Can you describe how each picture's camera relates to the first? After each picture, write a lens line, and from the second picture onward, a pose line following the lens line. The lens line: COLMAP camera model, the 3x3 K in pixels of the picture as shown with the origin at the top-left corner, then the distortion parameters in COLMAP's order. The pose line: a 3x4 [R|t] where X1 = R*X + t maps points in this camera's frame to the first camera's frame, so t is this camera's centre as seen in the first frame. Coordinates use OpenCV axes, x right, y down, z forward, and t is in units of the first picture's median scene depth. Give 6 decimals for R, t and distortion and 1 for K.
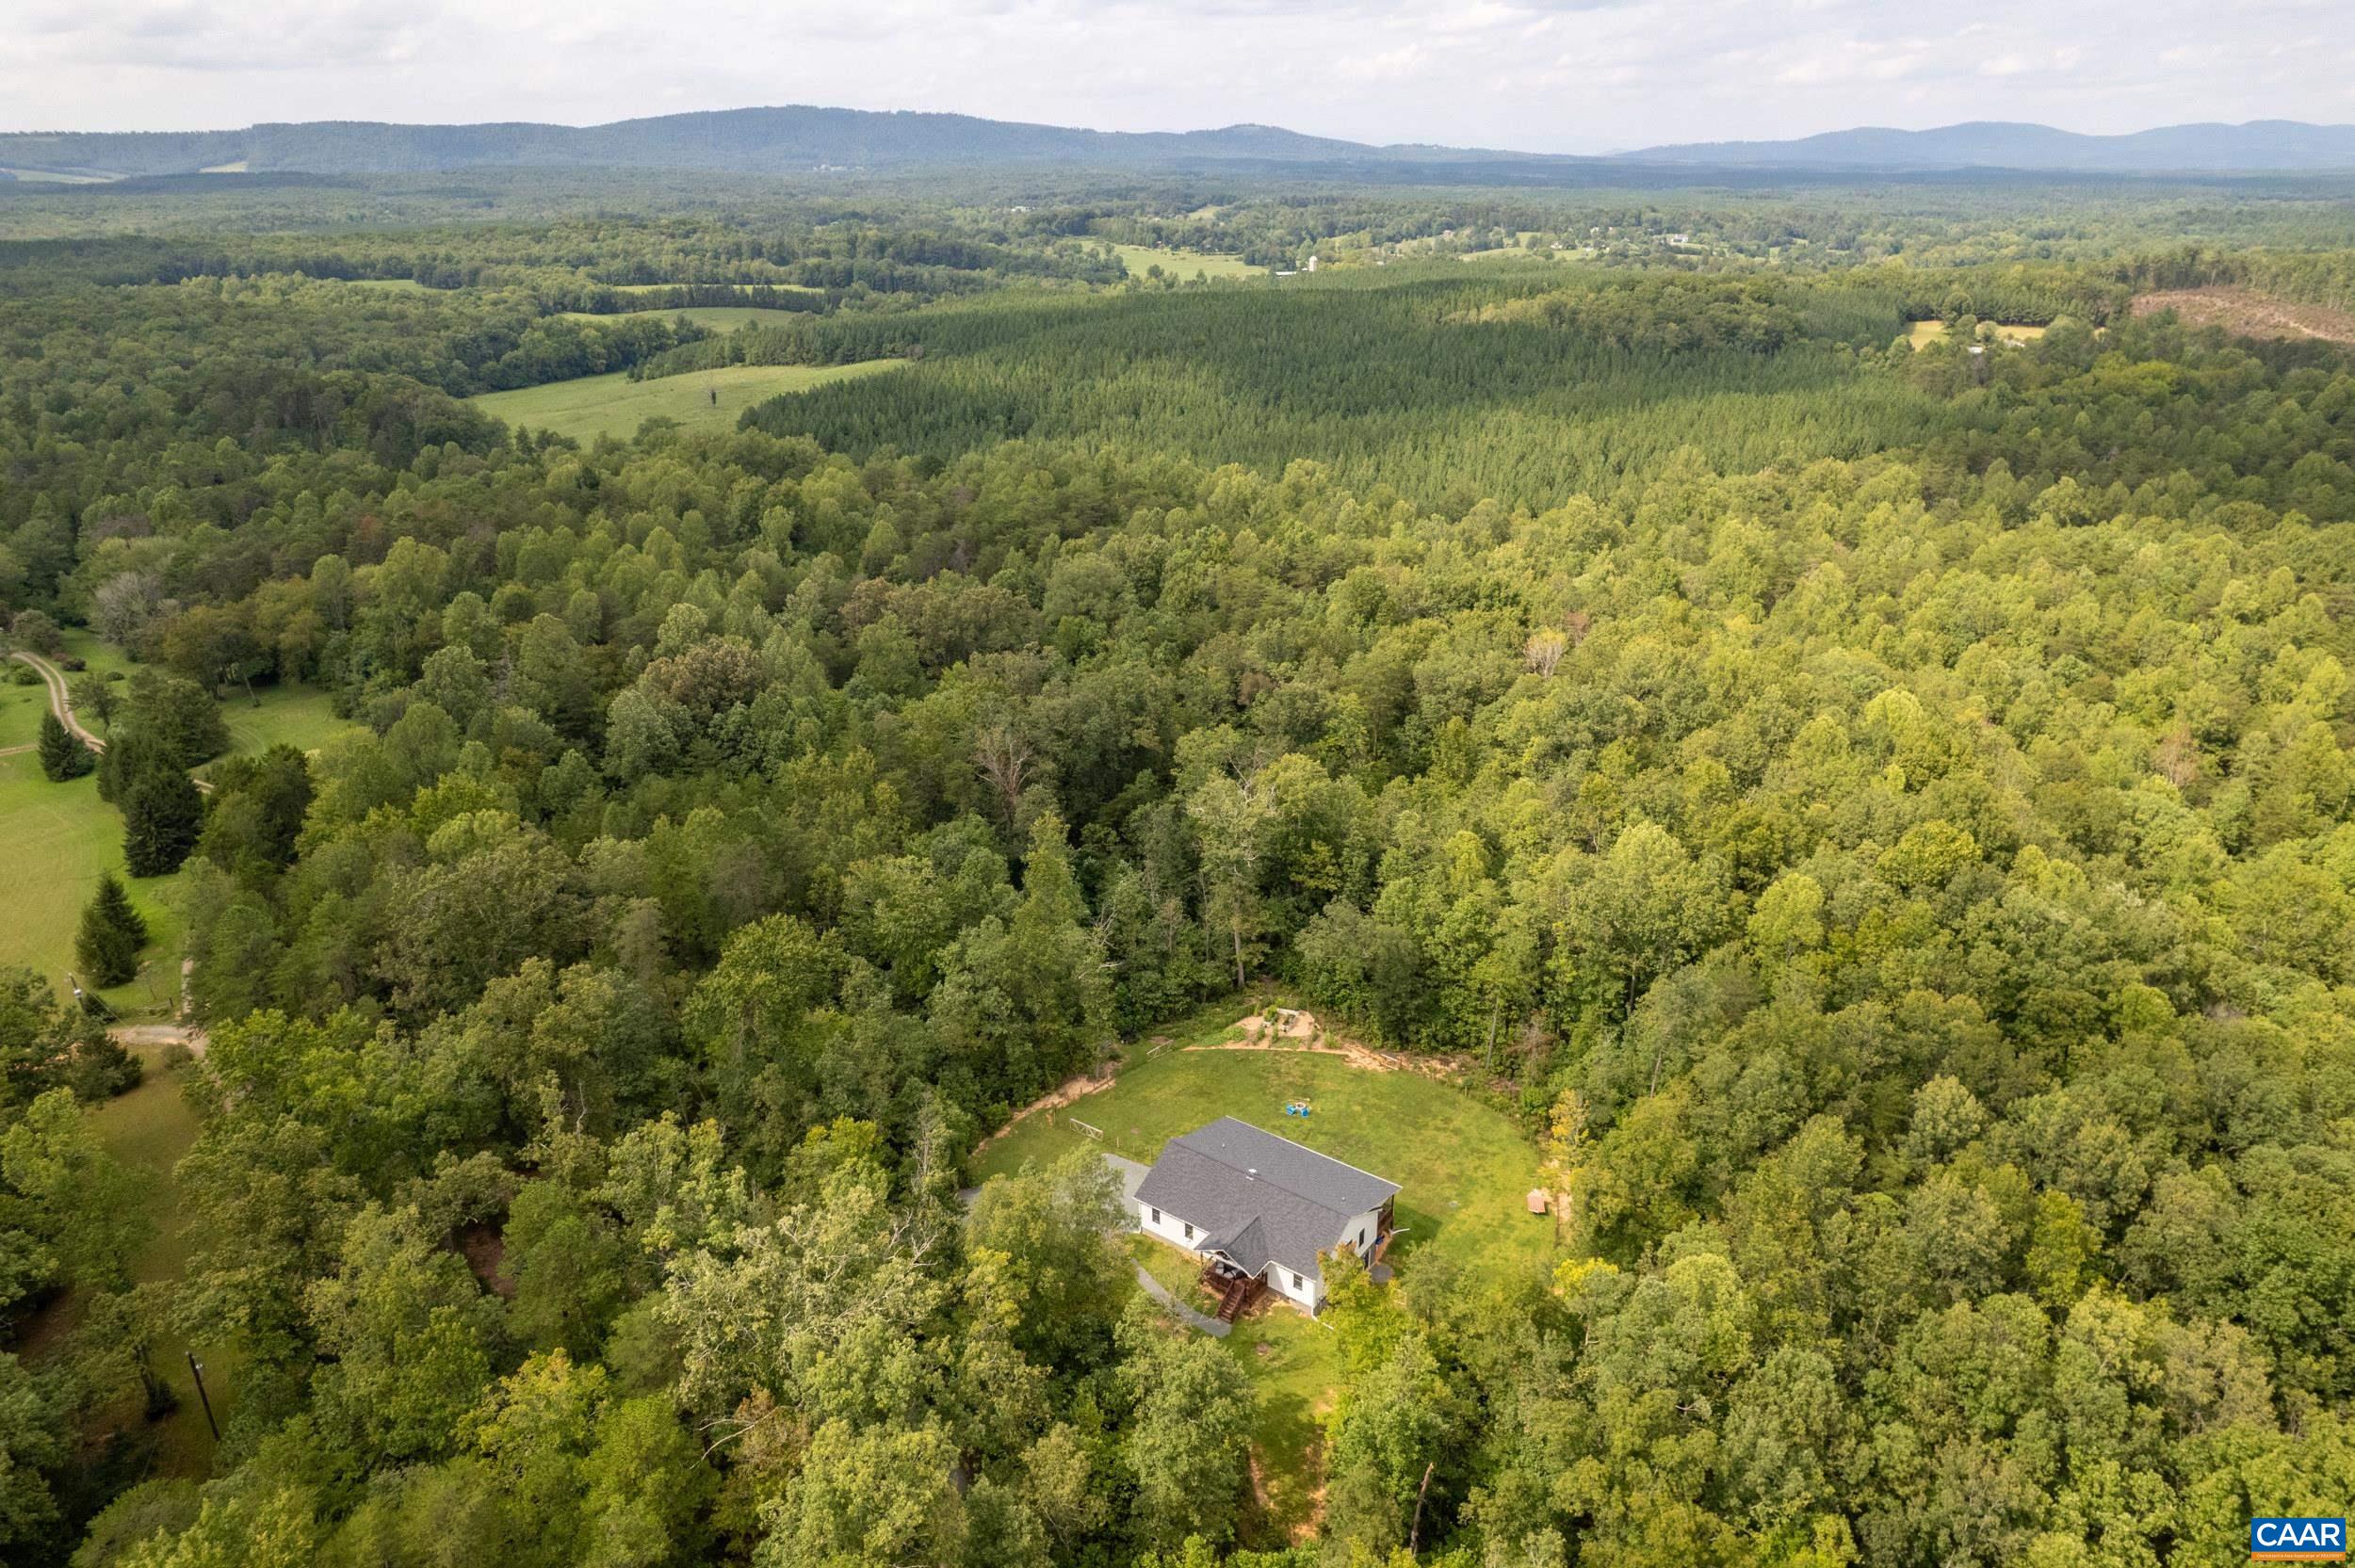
lens RADIAL K [[1517.1, 0, 1174.8], [0, 1517.1, 769.3], [0, 0, 1]] dist [-0.076099, 0.072452]
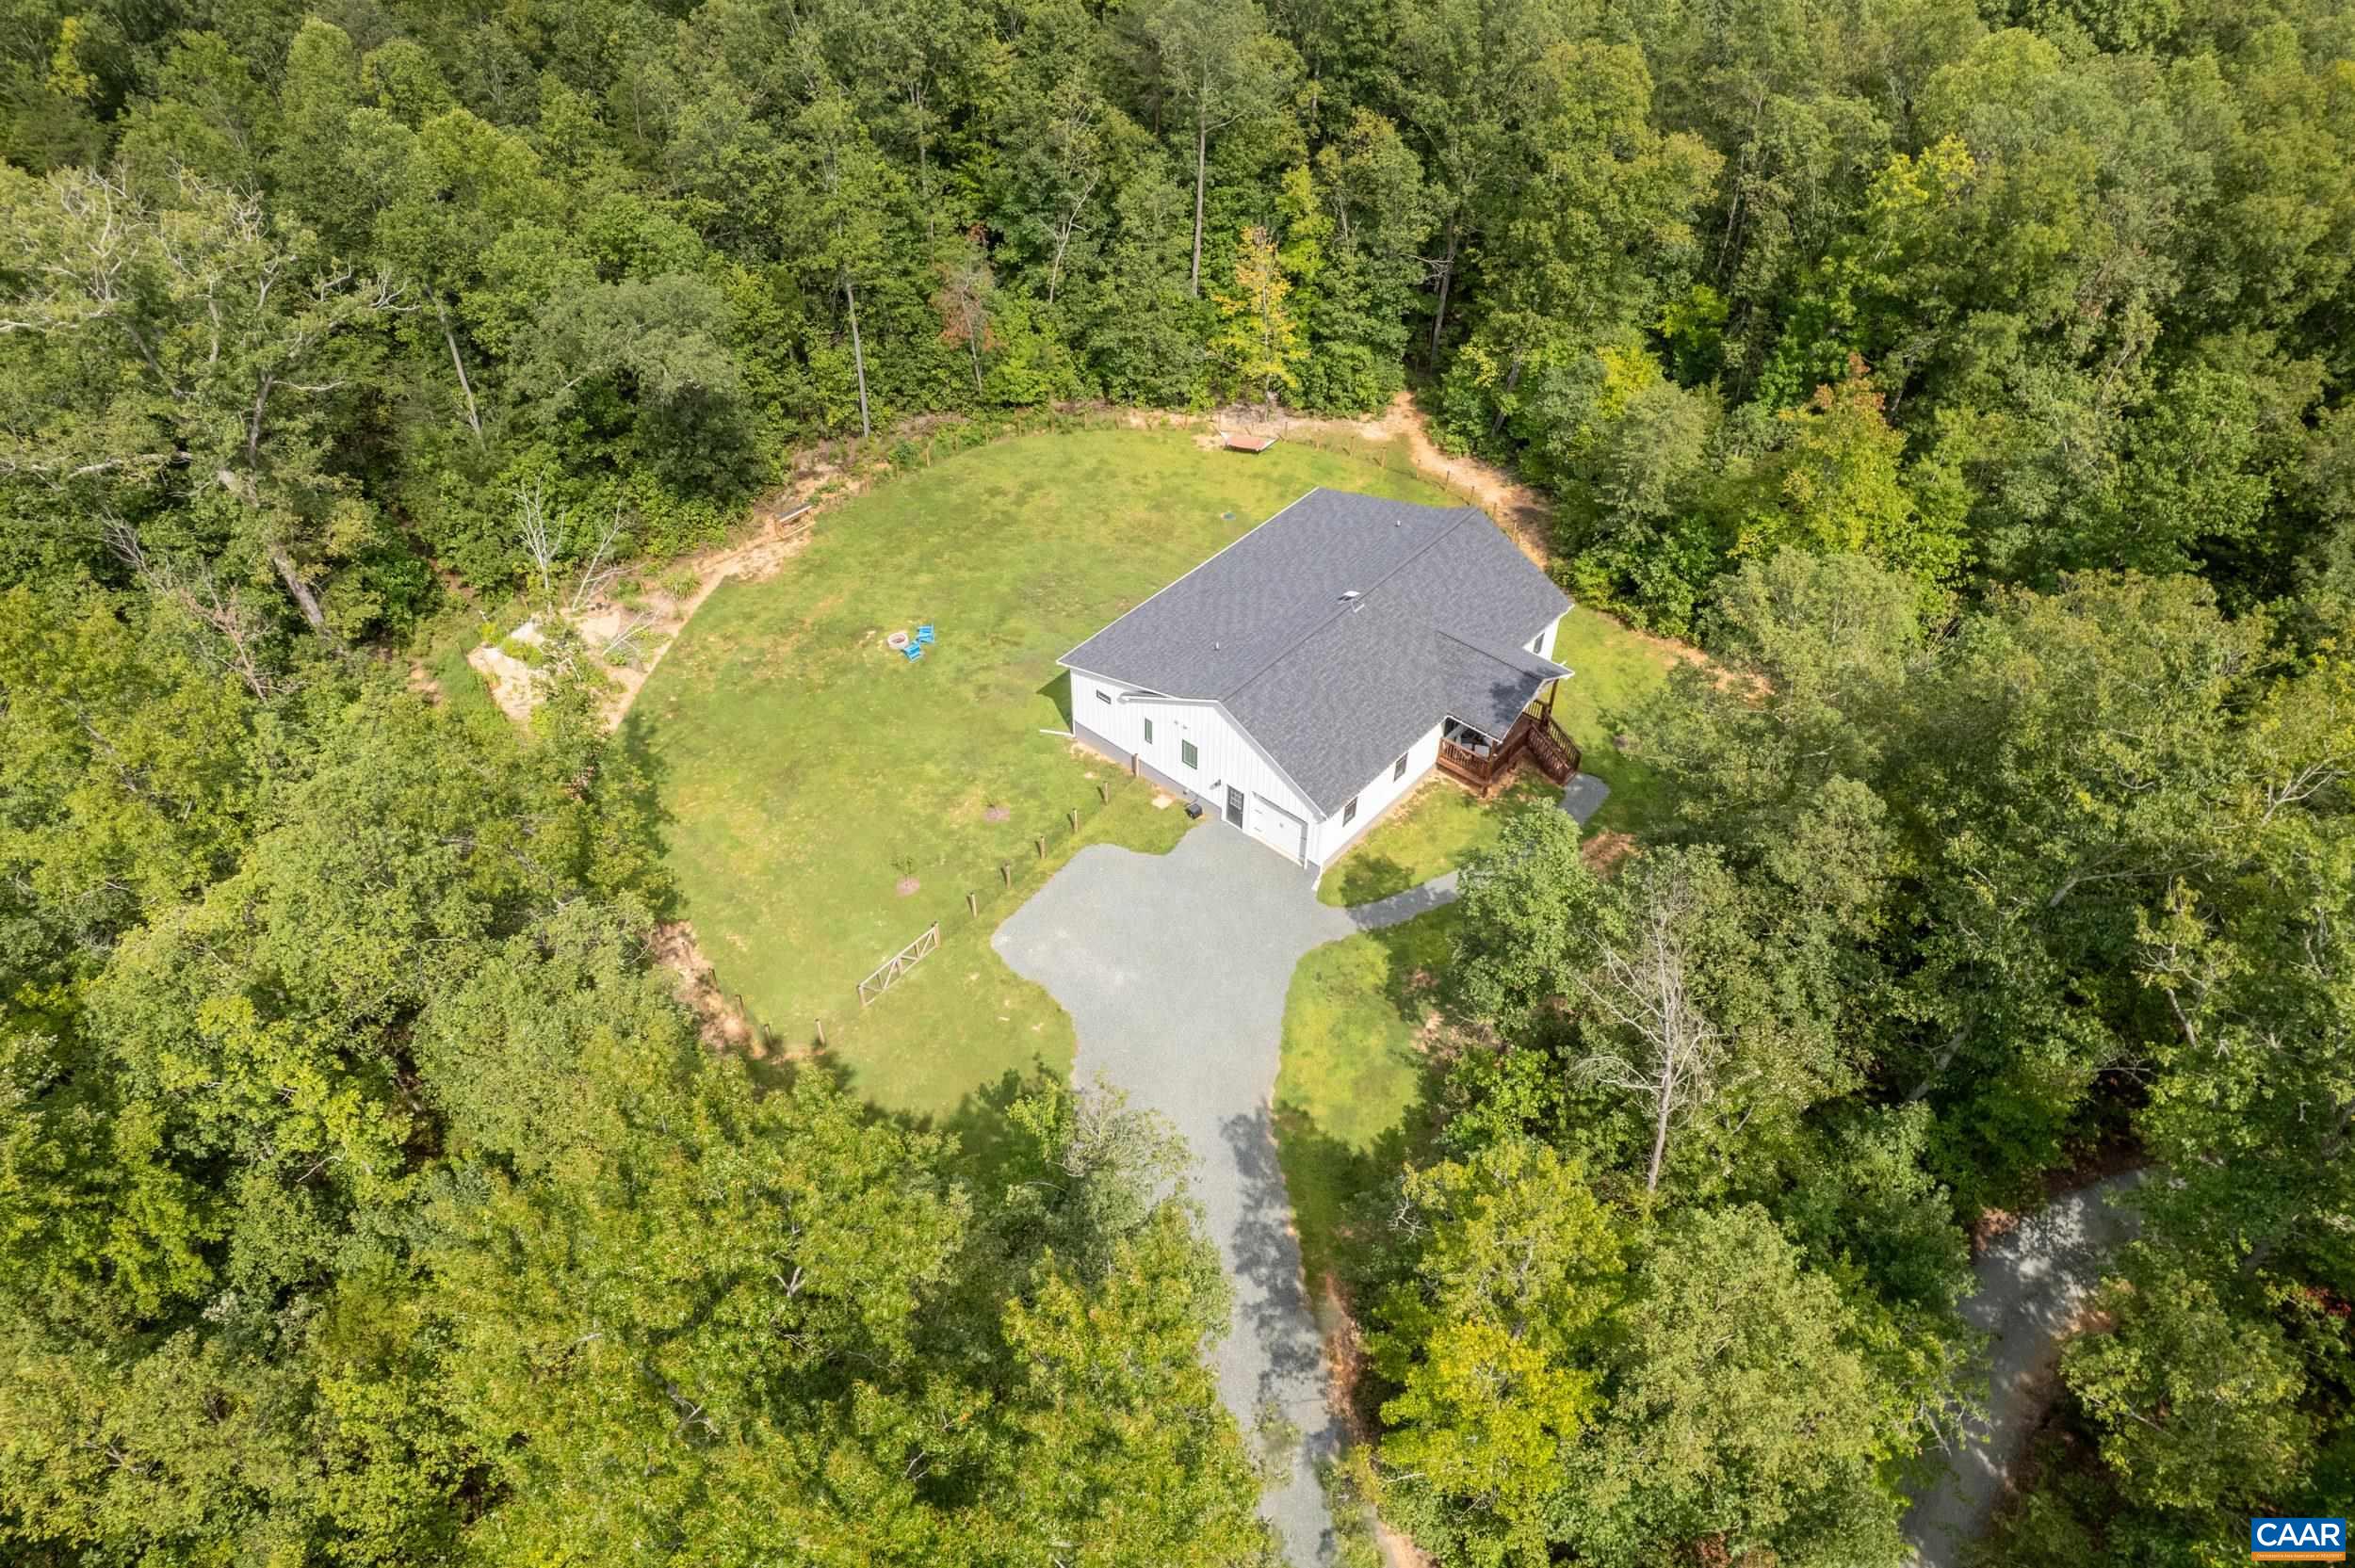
lens RADIAL K [[1520.5, 0, 1170.5], [0, 1520.5, 776.2], [0, 0, 1]] dist [-0.069342, 0.057750]
pose [[0.071217, -0.658507, 0.749198, -0.293640], [0.357293, 0.718106, 0.597215, -0.007794], [-0.931273, 0.225151, 0.286421, 0.745699]]
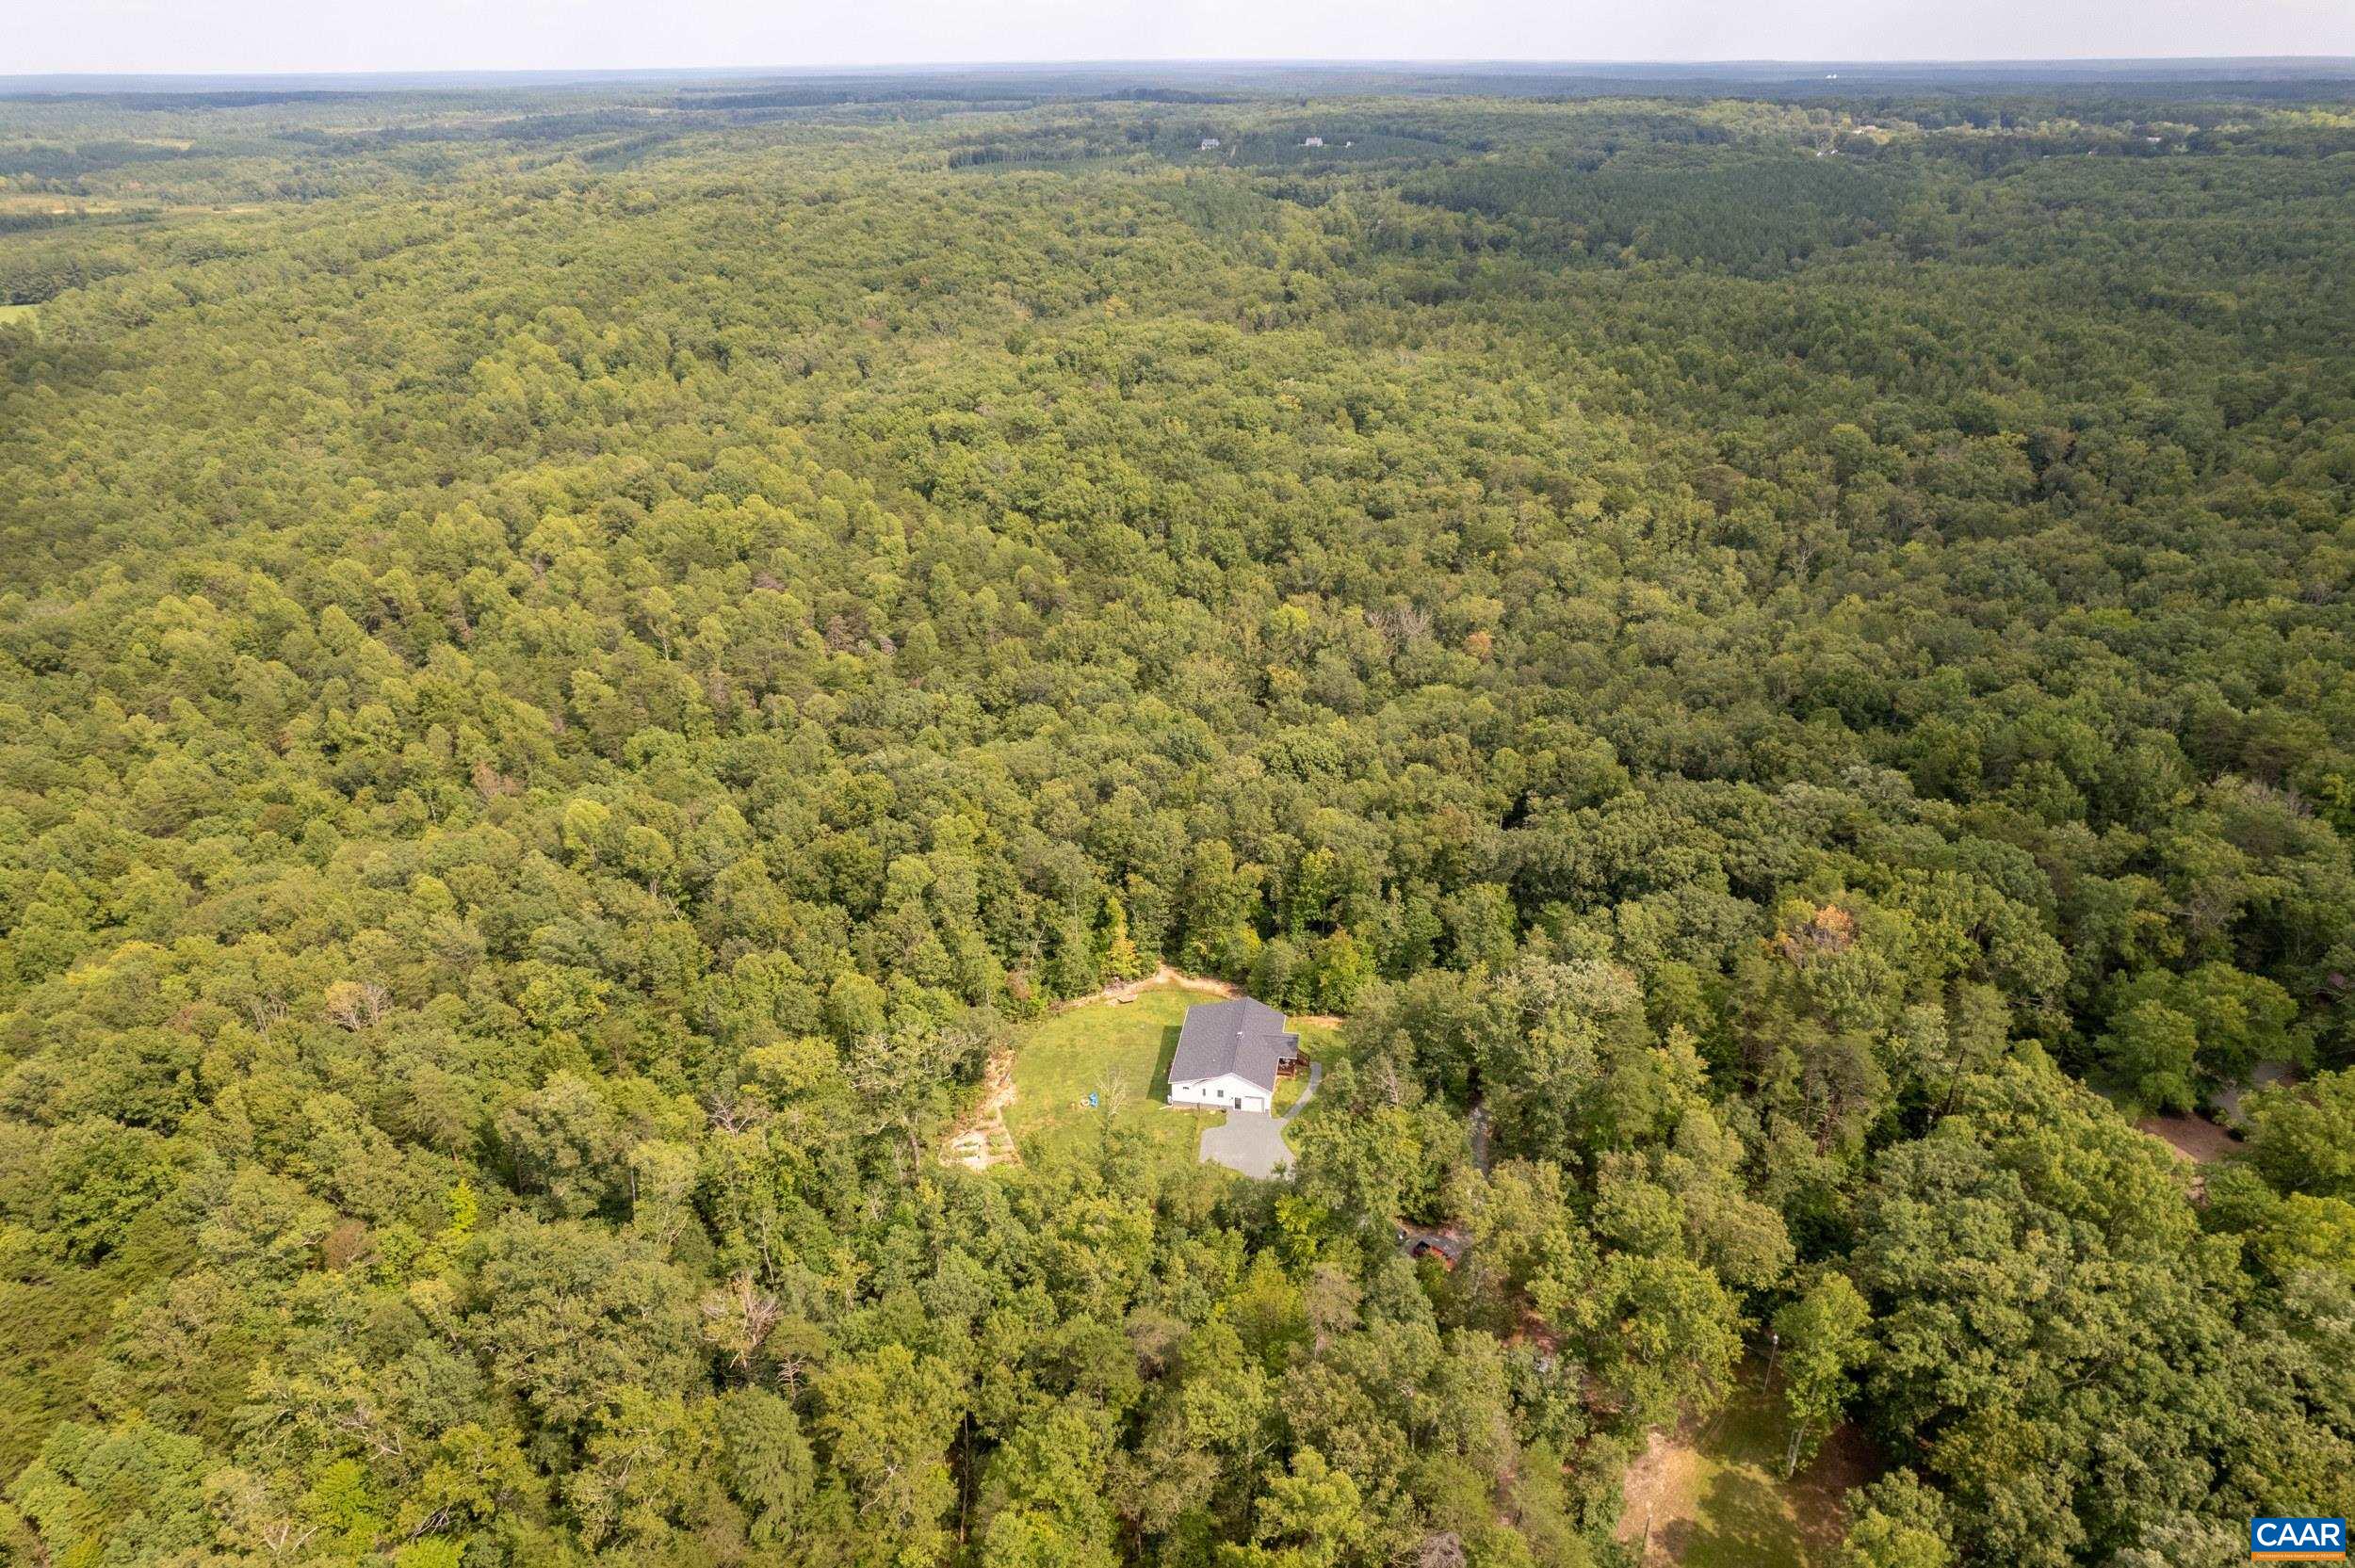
lens RADIAL K [[1520.5, 0, 1170.5], [0, 1520.5, 776.2], [0, 0, 1]] dist [-0.069342, 0.057750]
pose [[-0.462653, -0.365093, 0.807874, -0.936292], [0.345528, 0.764946, 0.543570, -0.715181], [-0.816433, 0.530627, -0.227755, 1.040790]]
